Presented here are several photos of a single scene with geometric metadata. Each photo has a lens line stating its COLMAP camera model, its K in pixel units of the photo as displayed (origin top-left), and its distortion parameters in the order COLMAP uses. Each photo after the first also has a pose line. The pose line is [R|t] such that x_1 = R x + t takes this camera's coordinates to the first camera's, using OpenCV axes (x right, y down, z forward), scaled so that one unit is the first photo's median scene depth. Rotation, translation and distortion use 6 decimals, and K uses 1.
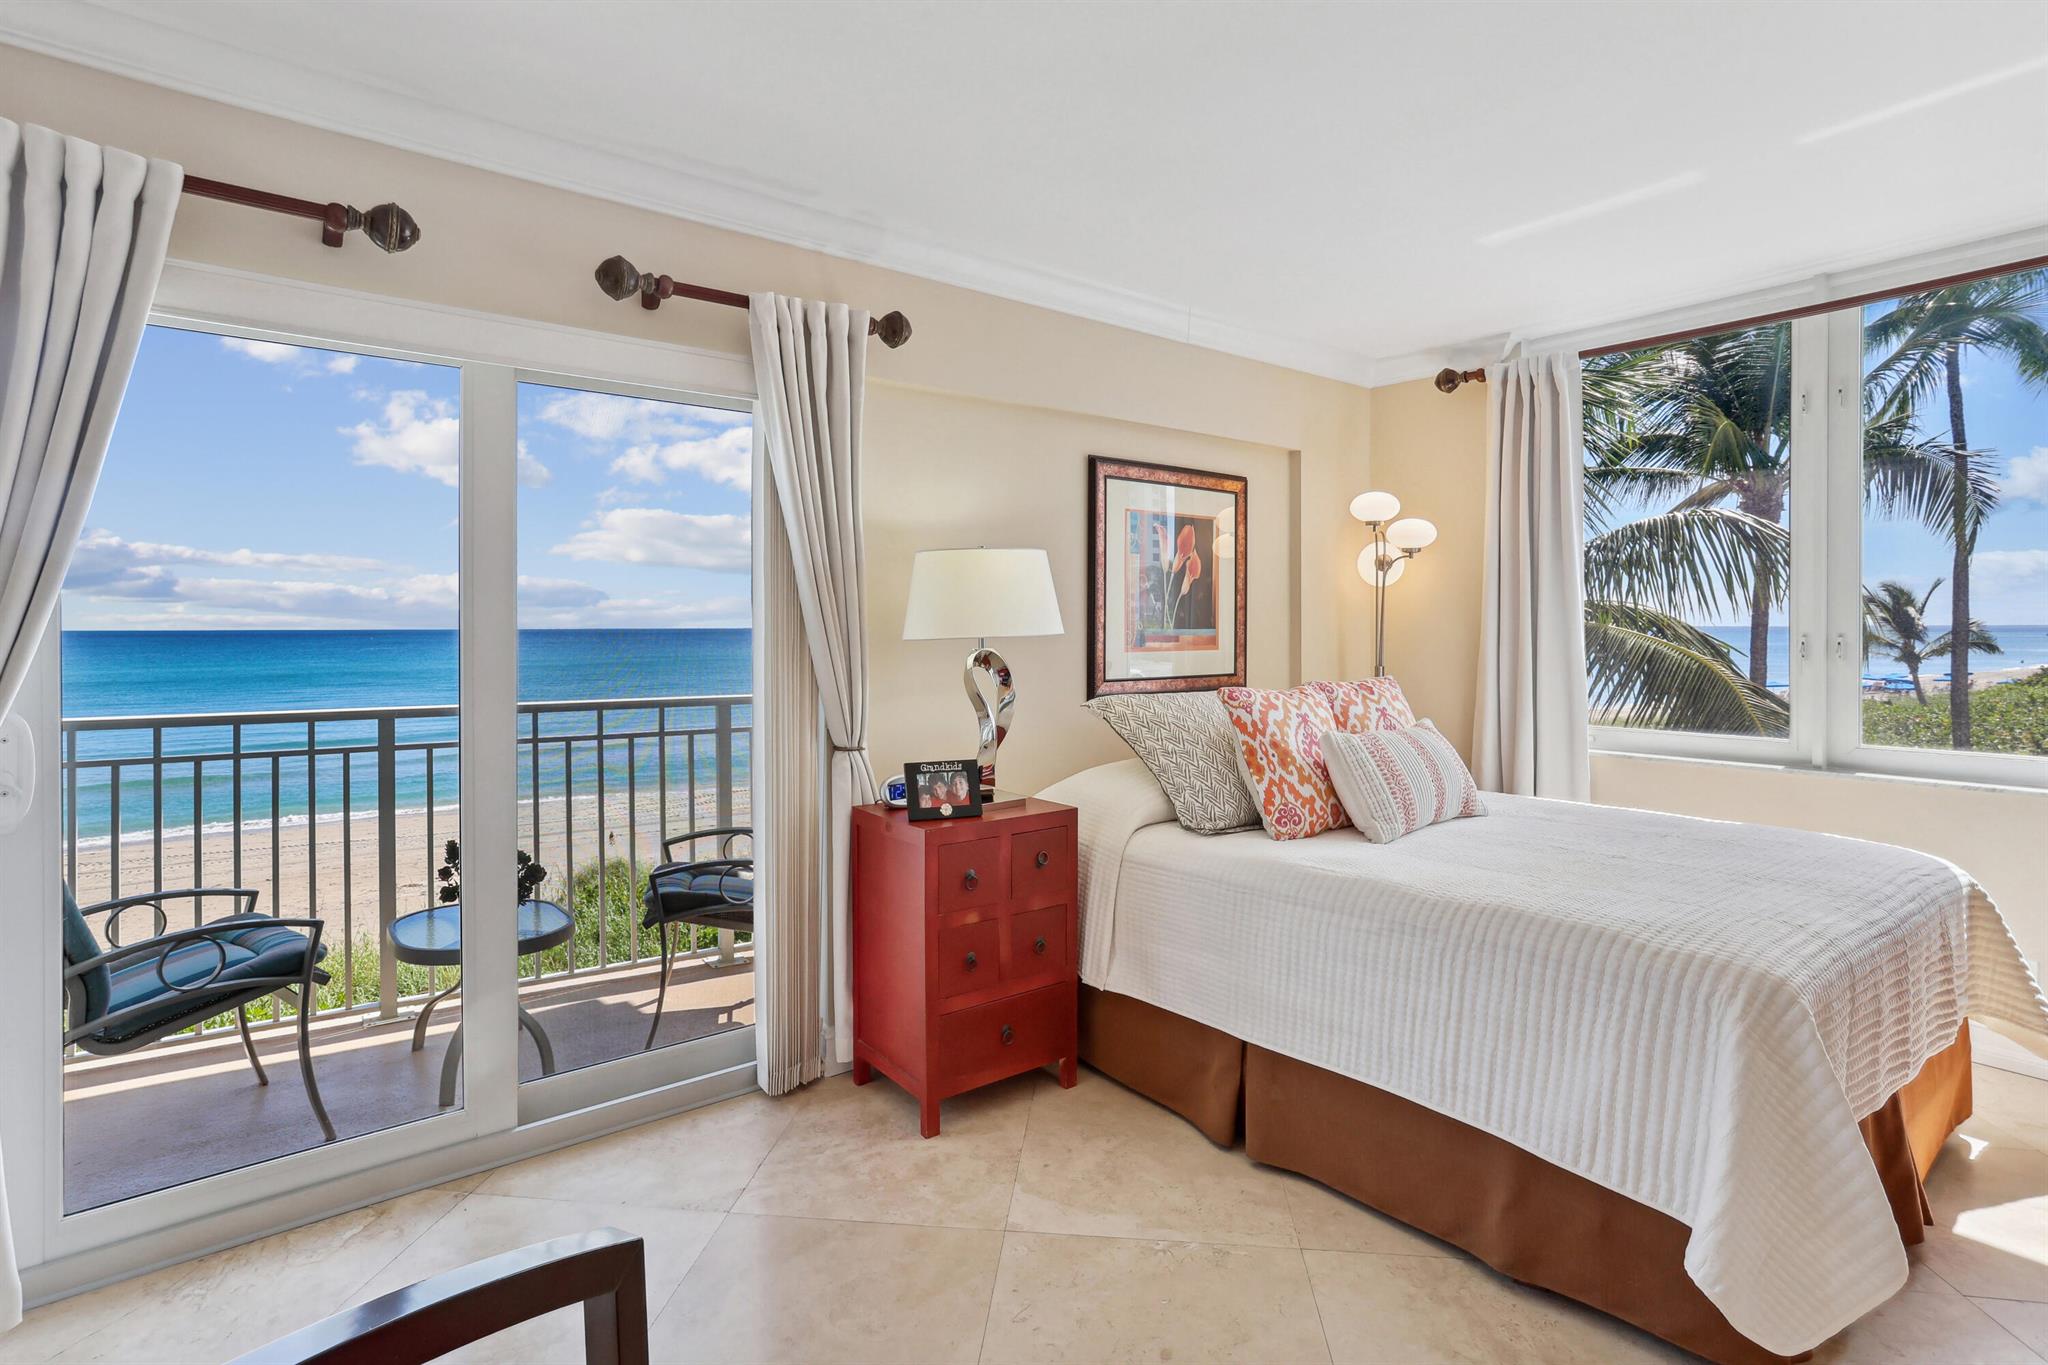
lens RADIAL K [[1036.8, 0, 1018.1], [0, 1036.8, 626.5], [0, 0, 1]] dist [-0.040892, 0.031597]
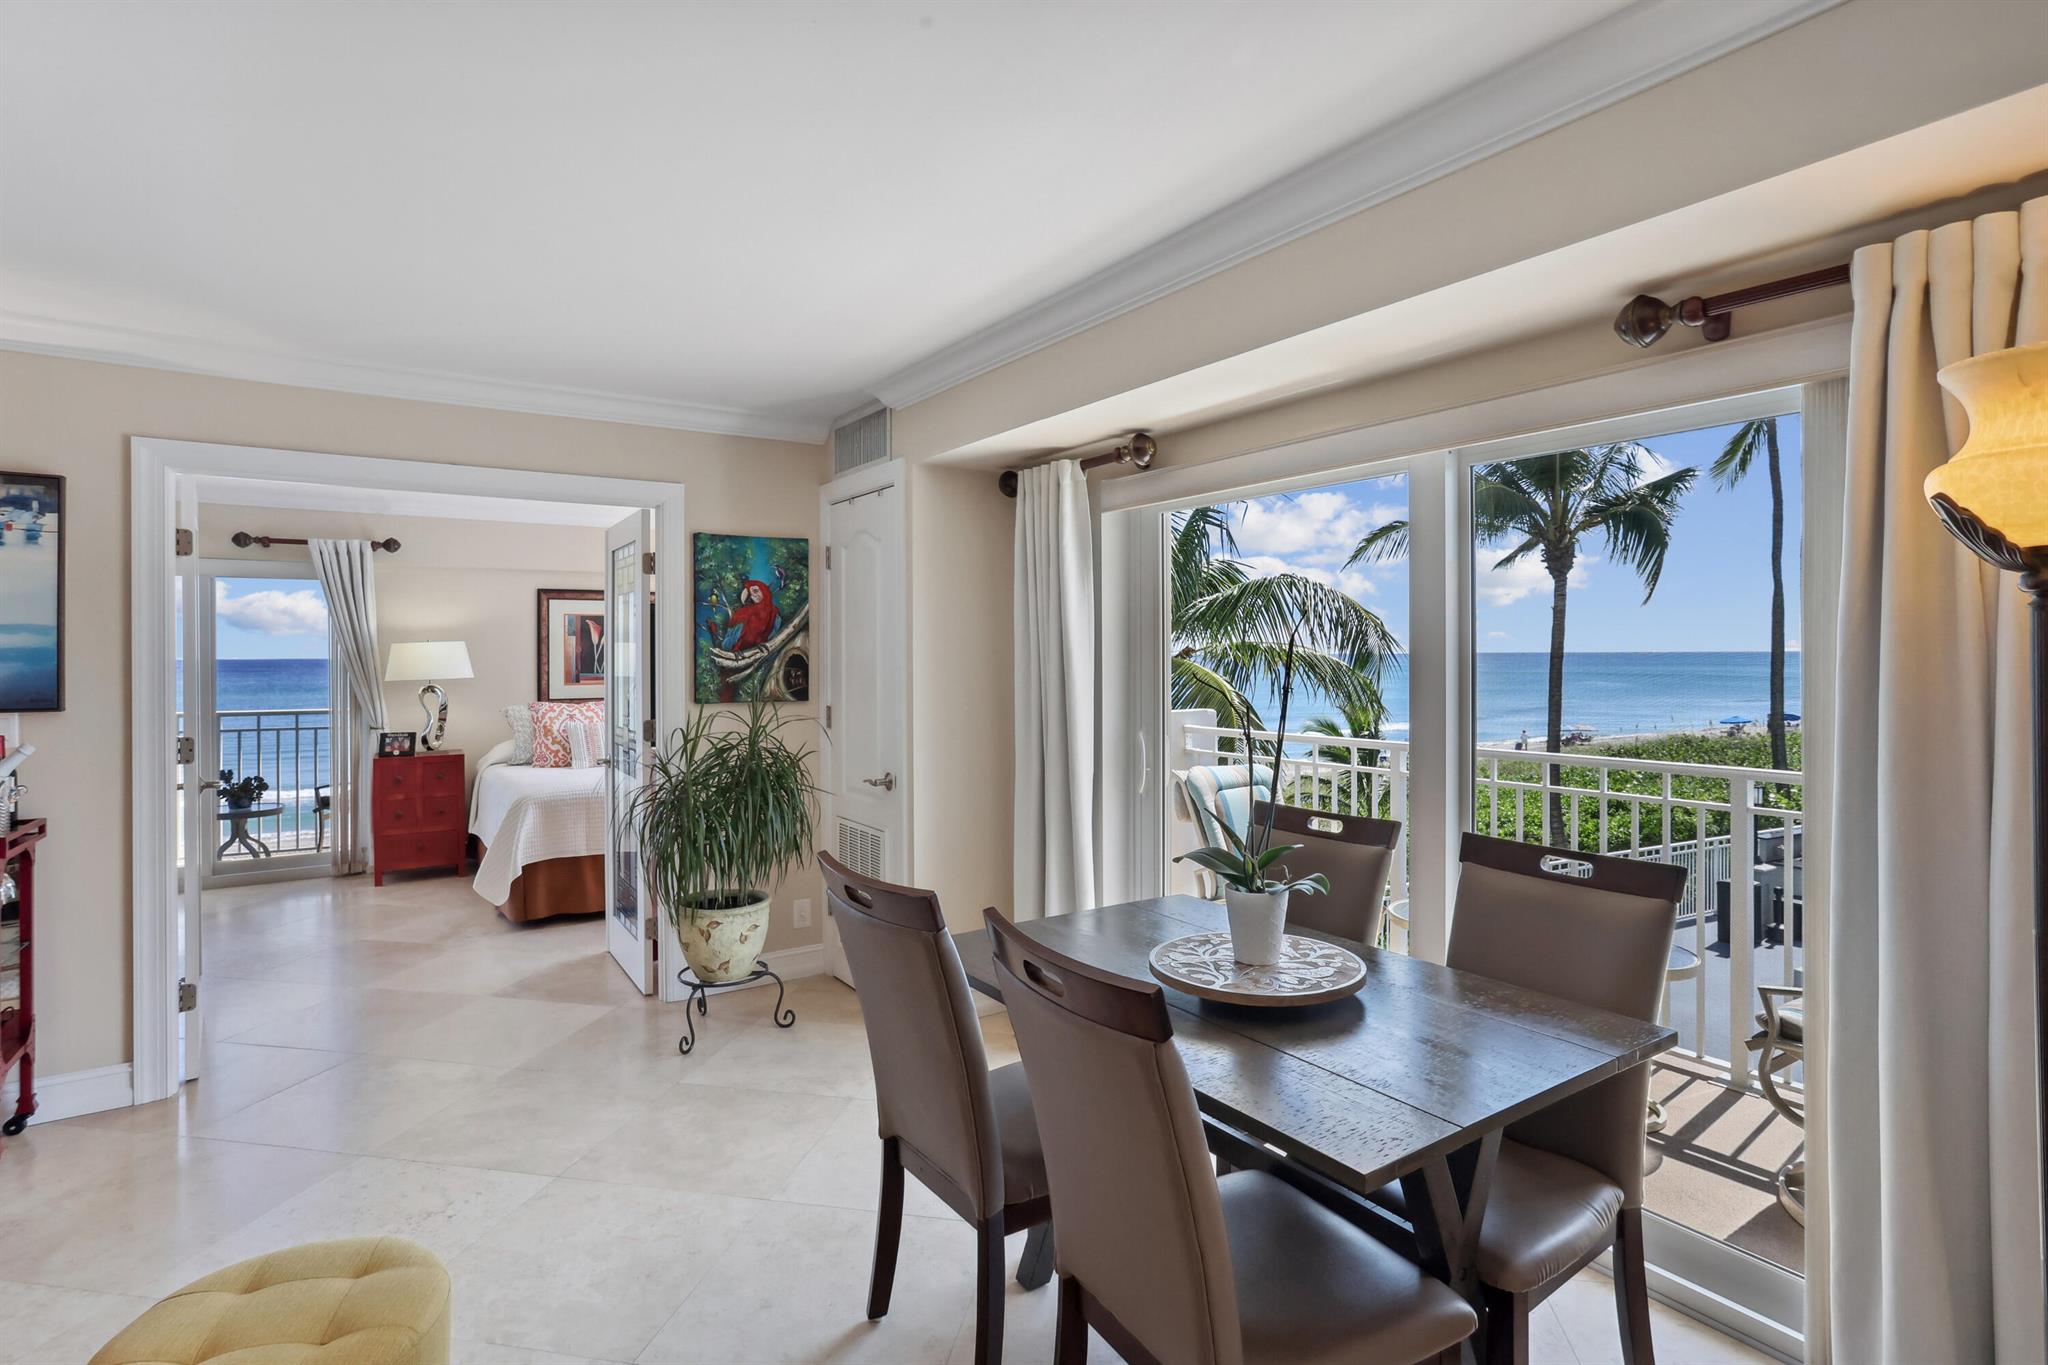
lens RADIAL K [[992.5, 0, 1014.2], [0, 992.5, 655.3], [0, 0, 1]] dist [-0.001893, 0.000676]
pose [[0.997393, 0.002162, -0.072124, 1.463803], [-0.001967, 0.999994, 0.002772, -0.053139], [0.072130, -0.002623, 0.997392, -1.129800]]
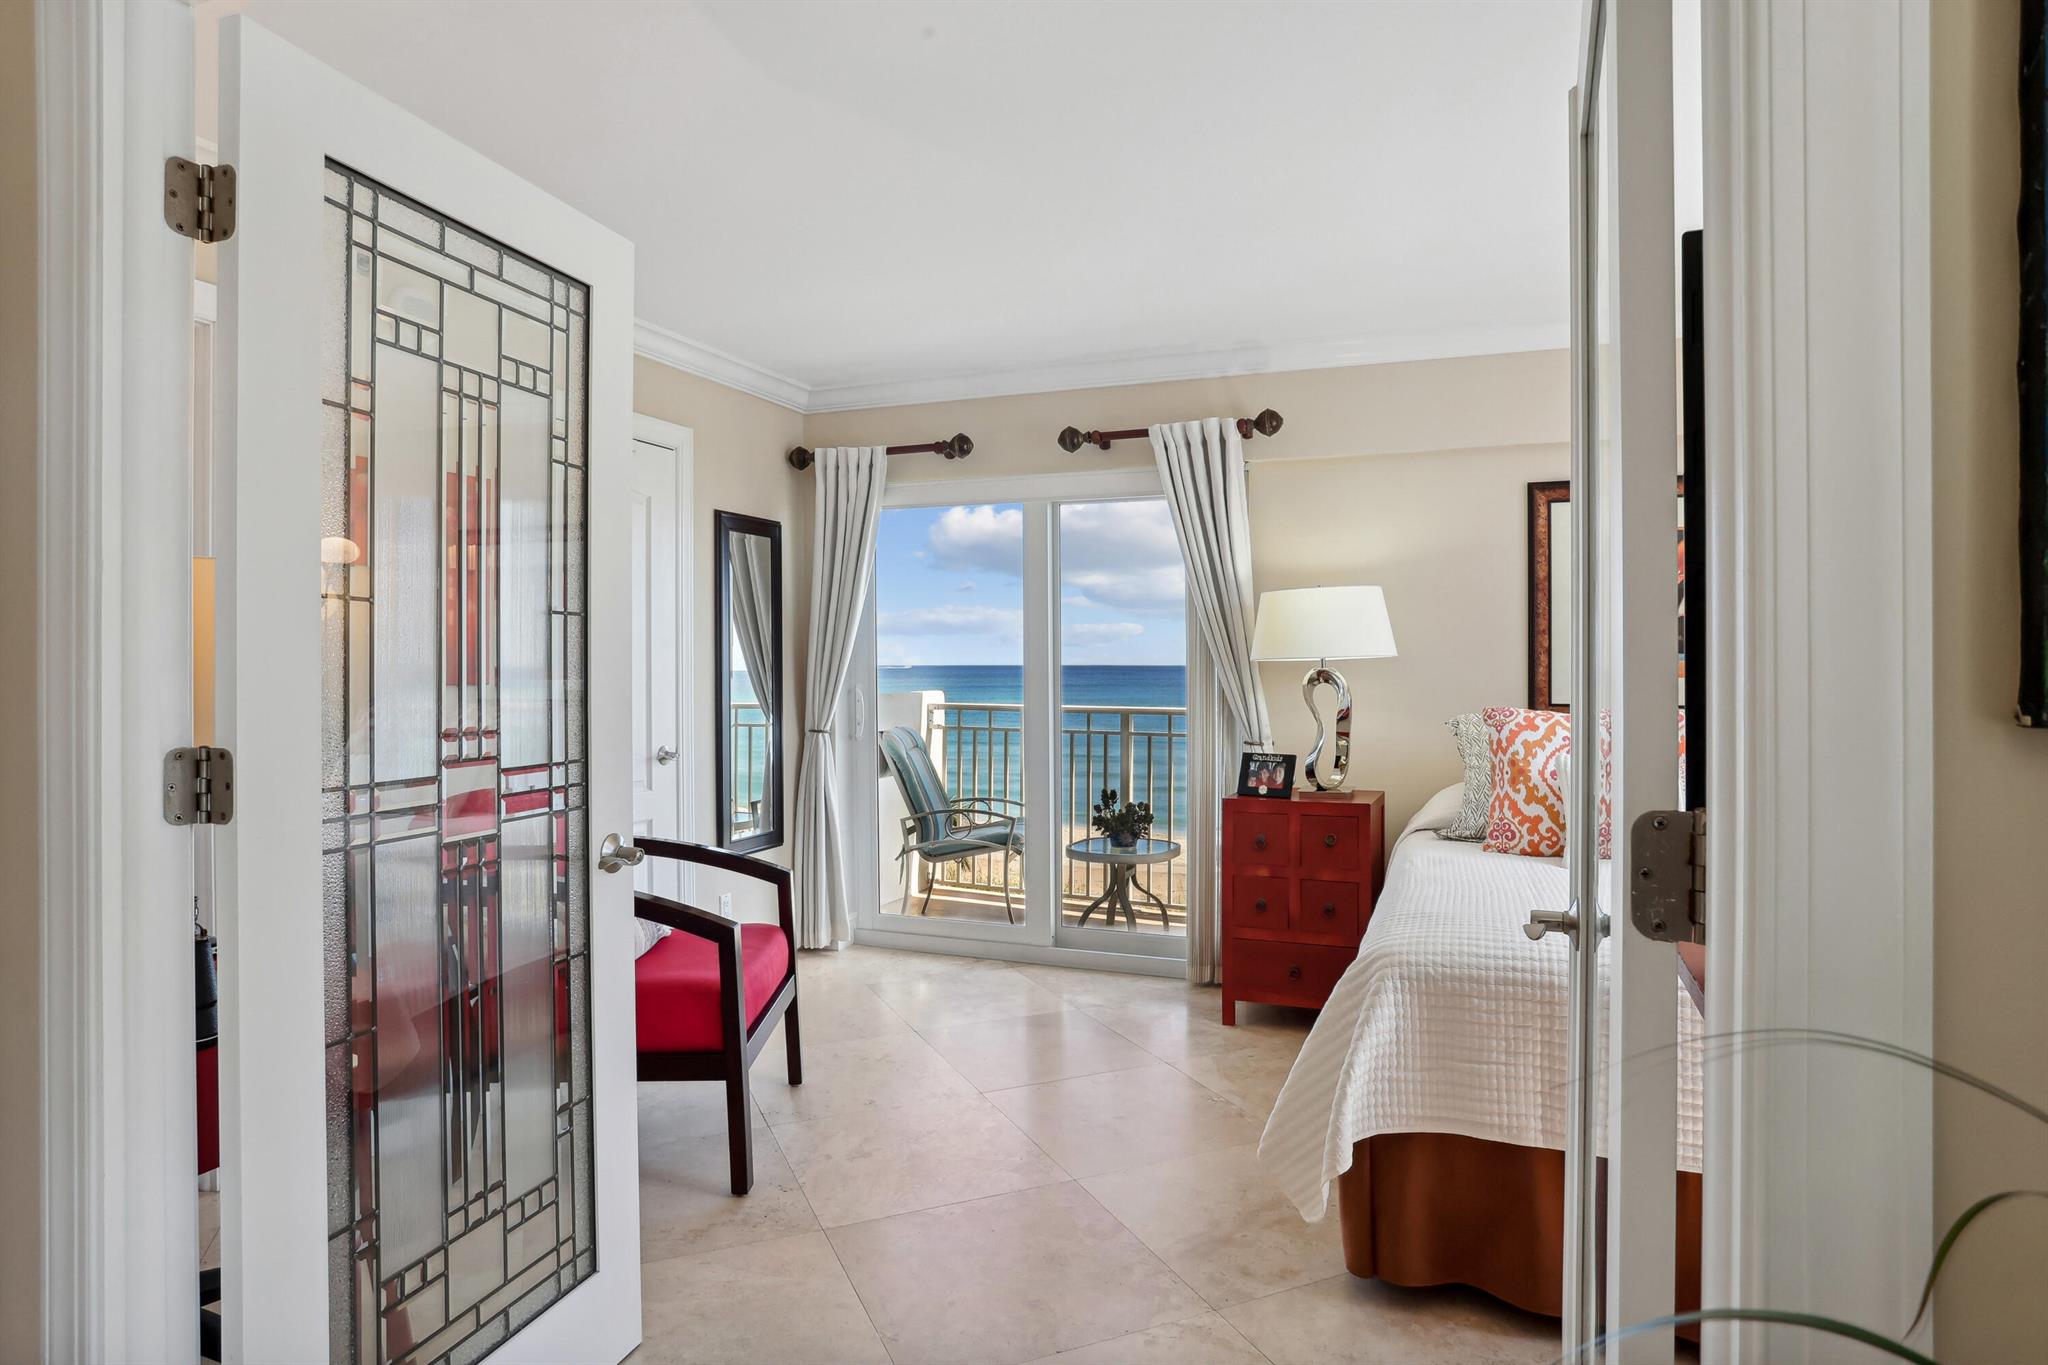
lens RADIAL K [[1134.0, 0, 1024.0], [0, 1134.0, 682.5], [0, 0, 1]] dist [-0.018337, -0.000075]
pose [[0.508970, 0.016102, -0.860634, 0.985581], [0.001258, 0.999810, 0.019450, 0.011734], [0.860783, -0.010982, 0.508853, 0.007558]]
